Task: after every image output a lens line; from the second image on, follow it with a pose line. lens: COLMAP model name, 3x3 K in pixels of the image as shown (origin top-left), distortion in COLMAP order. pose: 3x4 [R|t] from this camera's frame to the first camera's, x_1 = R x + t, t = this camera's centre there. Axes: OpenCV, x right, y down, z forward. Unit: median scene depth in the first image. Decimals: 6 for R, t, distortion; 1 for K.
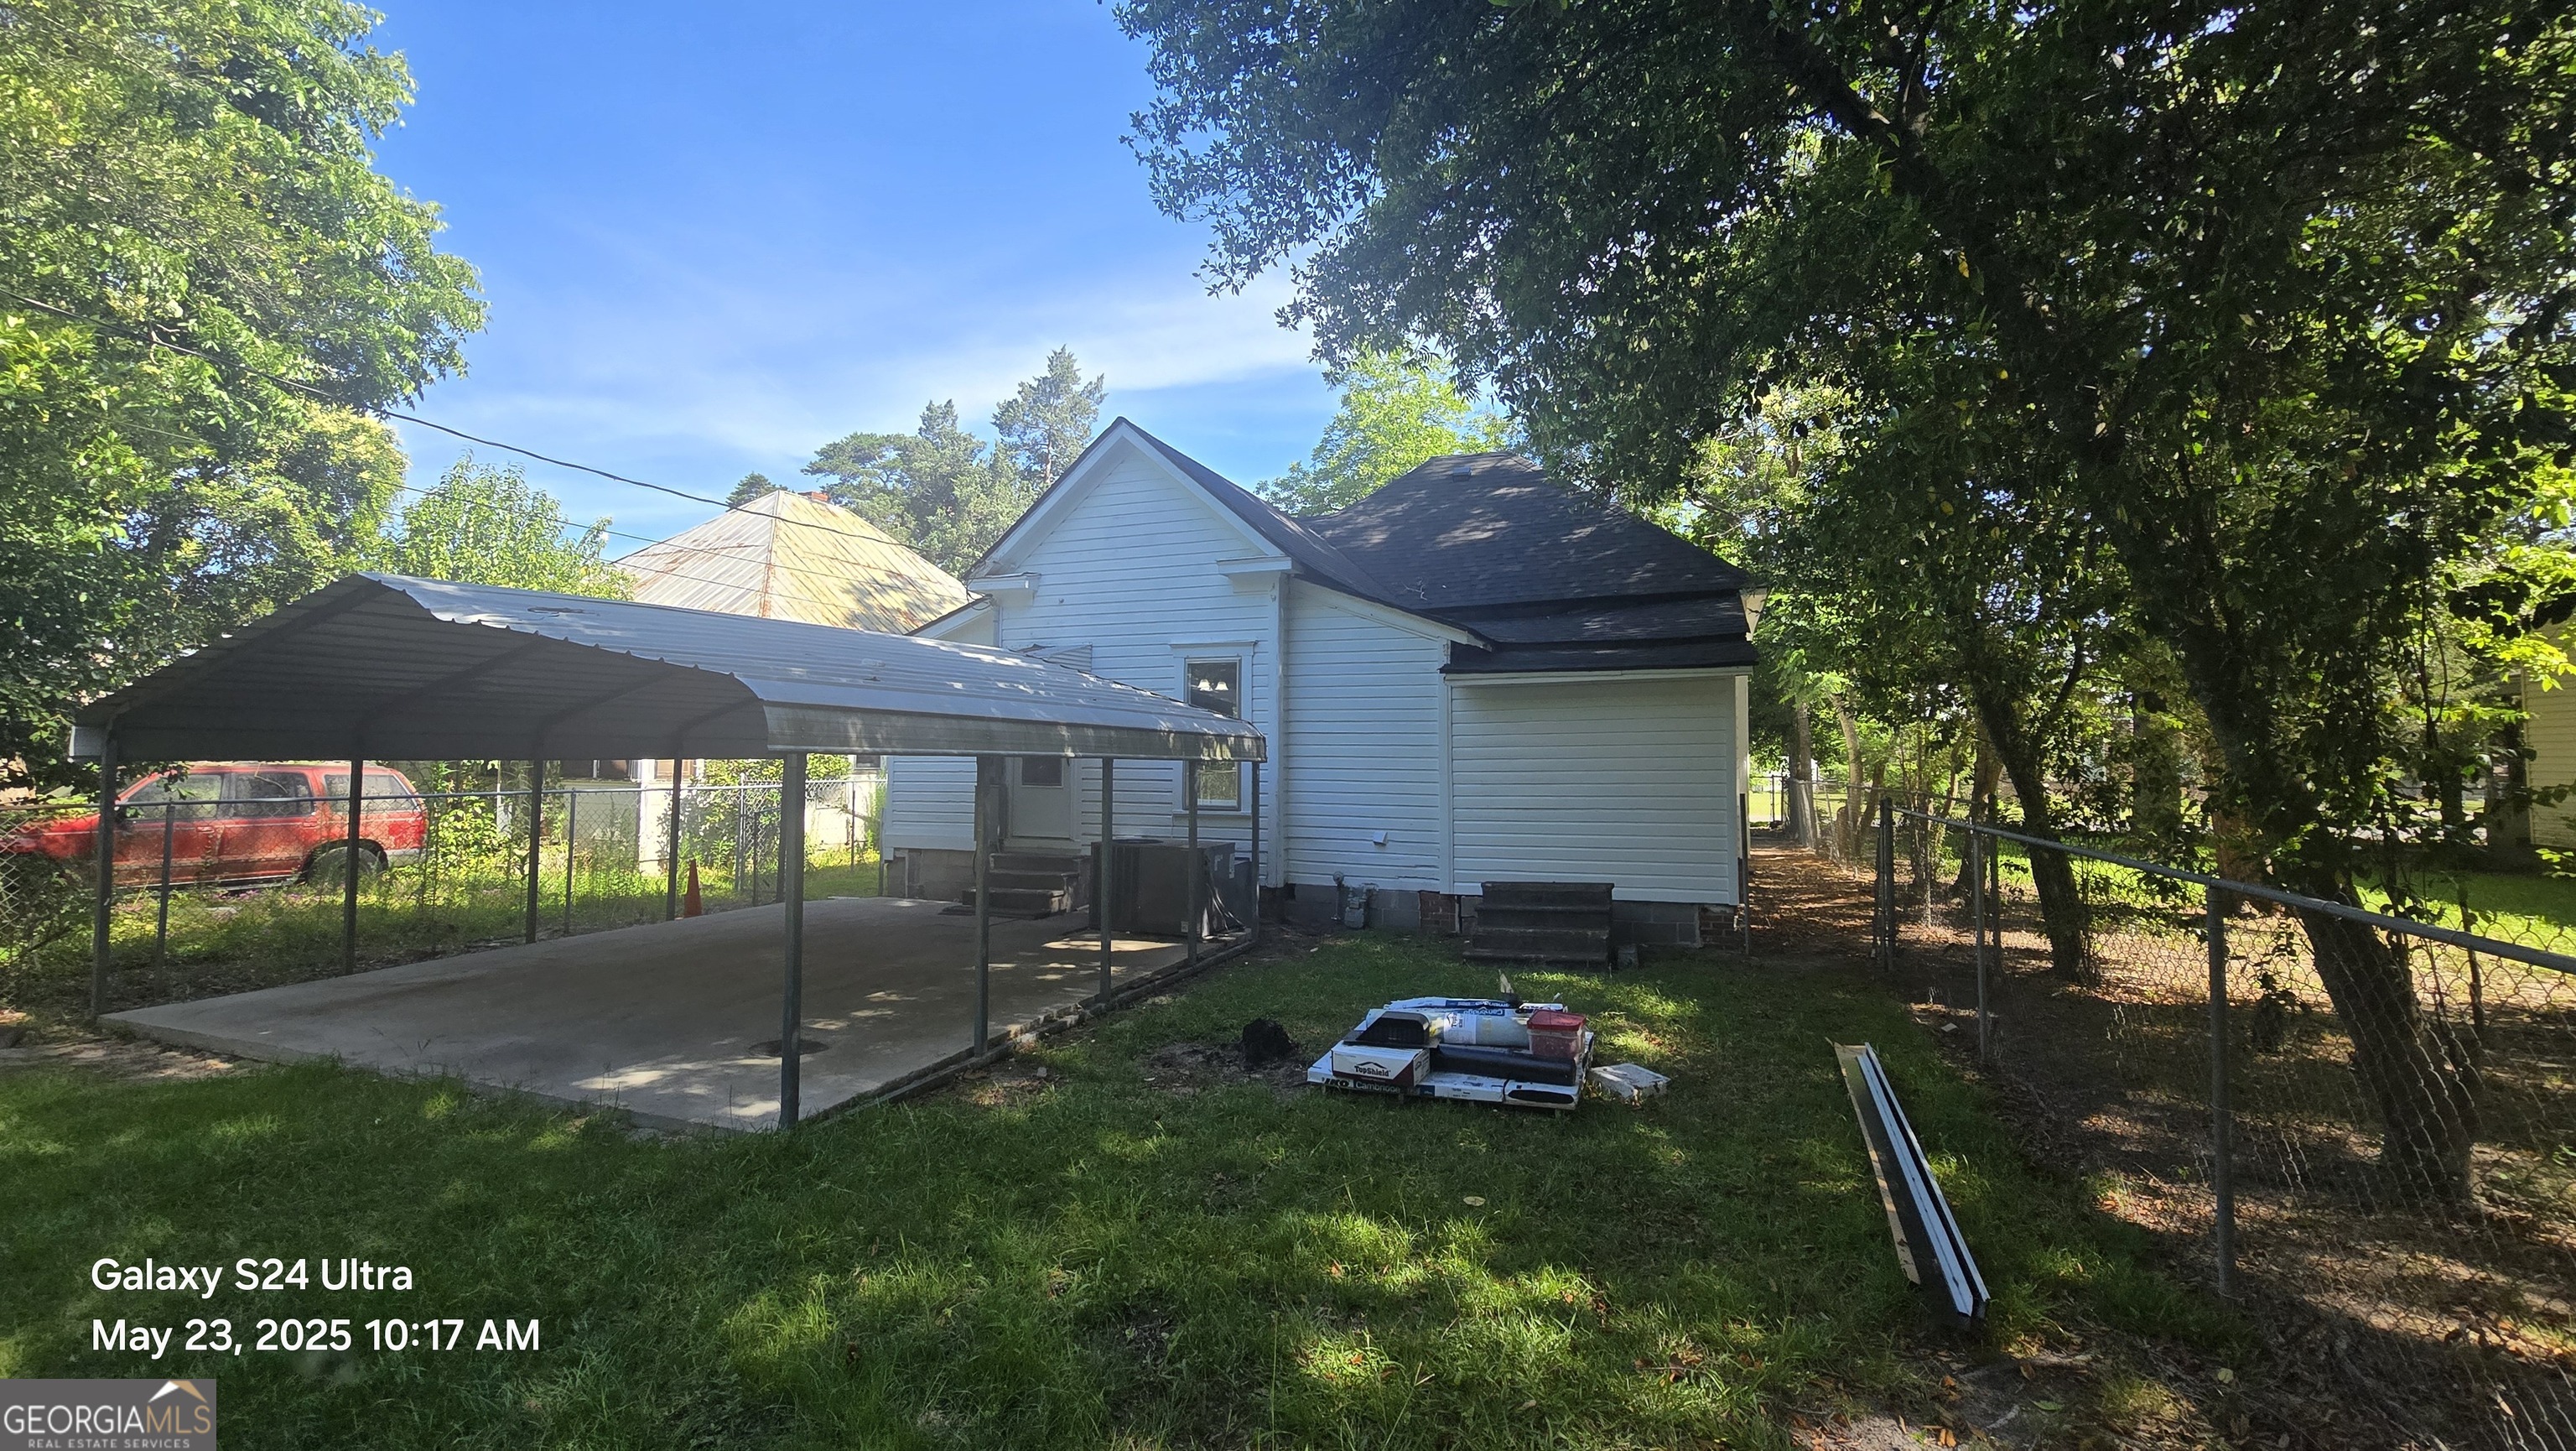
lens RADIAL K [[1053.9, 0, 1288.9], [0, 1053.9, 694.5], [0, 0, 1]] dist [-0.002978, 0.001058]
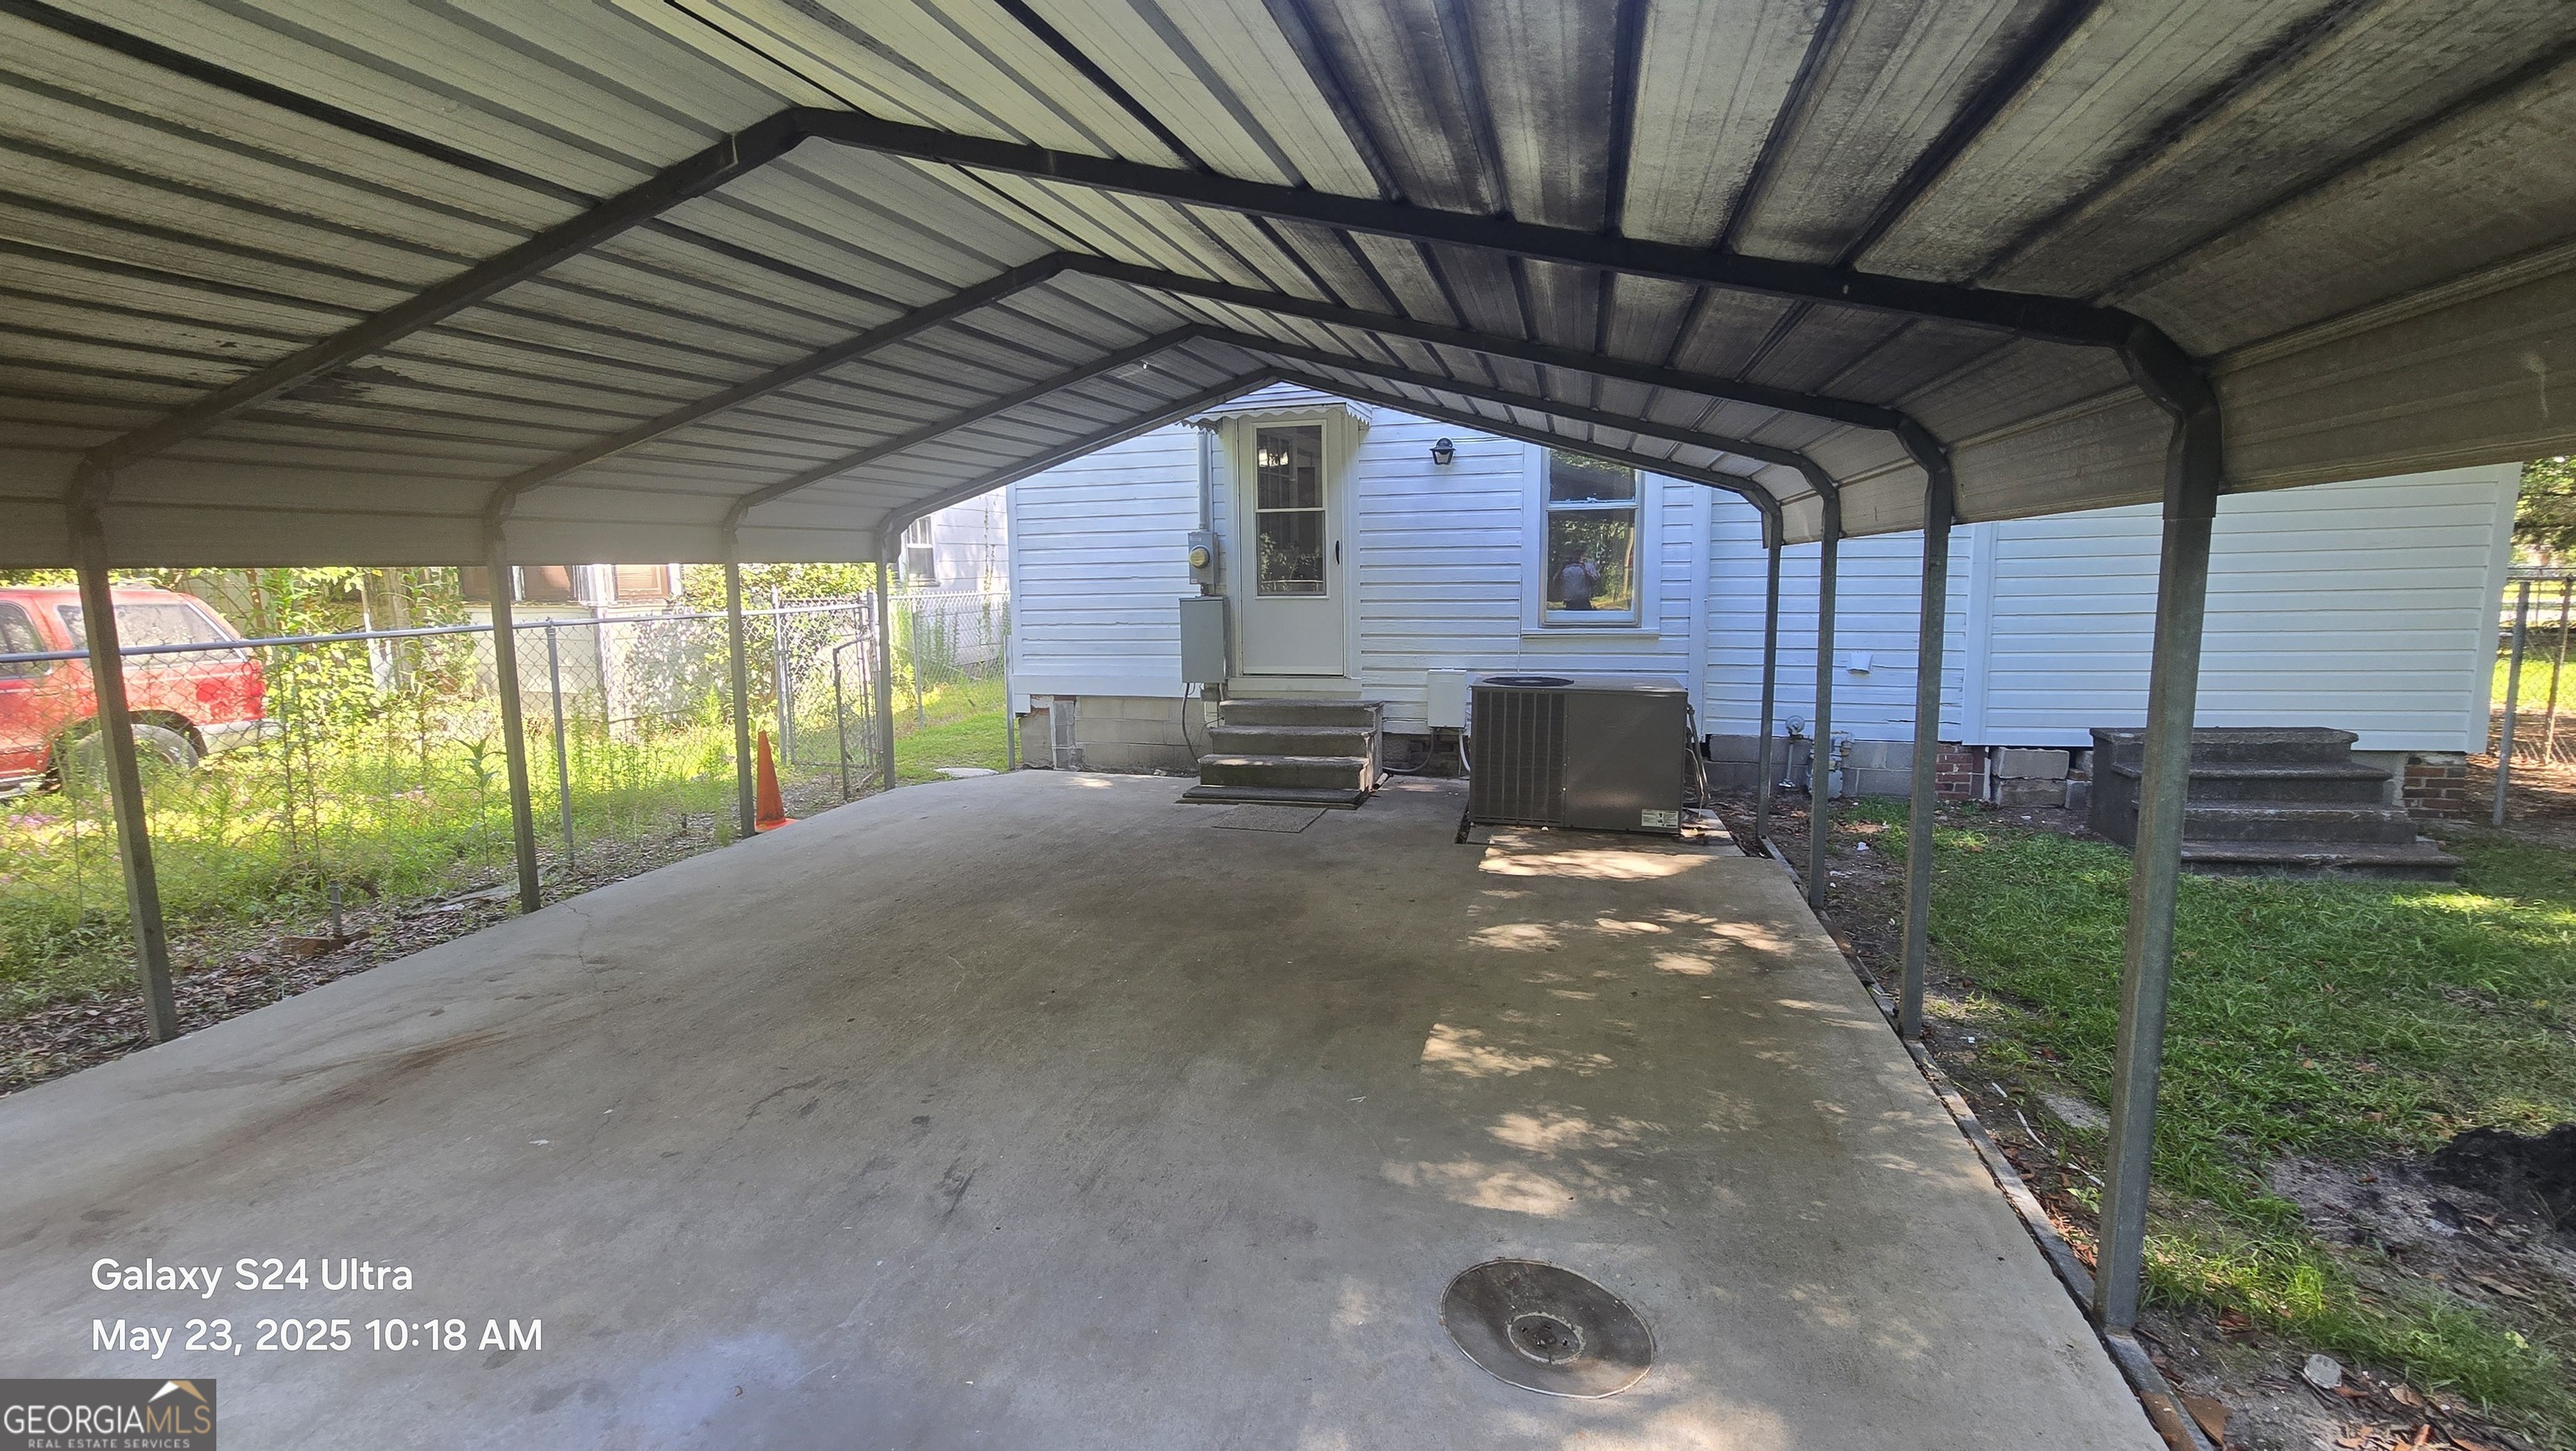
lens RADIAL K [[1053.9, 0, 1288.9], [0, 1053.9, 694.5], [0, 0, 1]] dist [-0.002978, 0.001058]
pose [[0.994275, -0.032410, 0.101815, -0.328826], [0.013310, 0.983034, 0.182939, 0.029821], [-0.106016, -0.180537, 0.977838, 0.384662]]
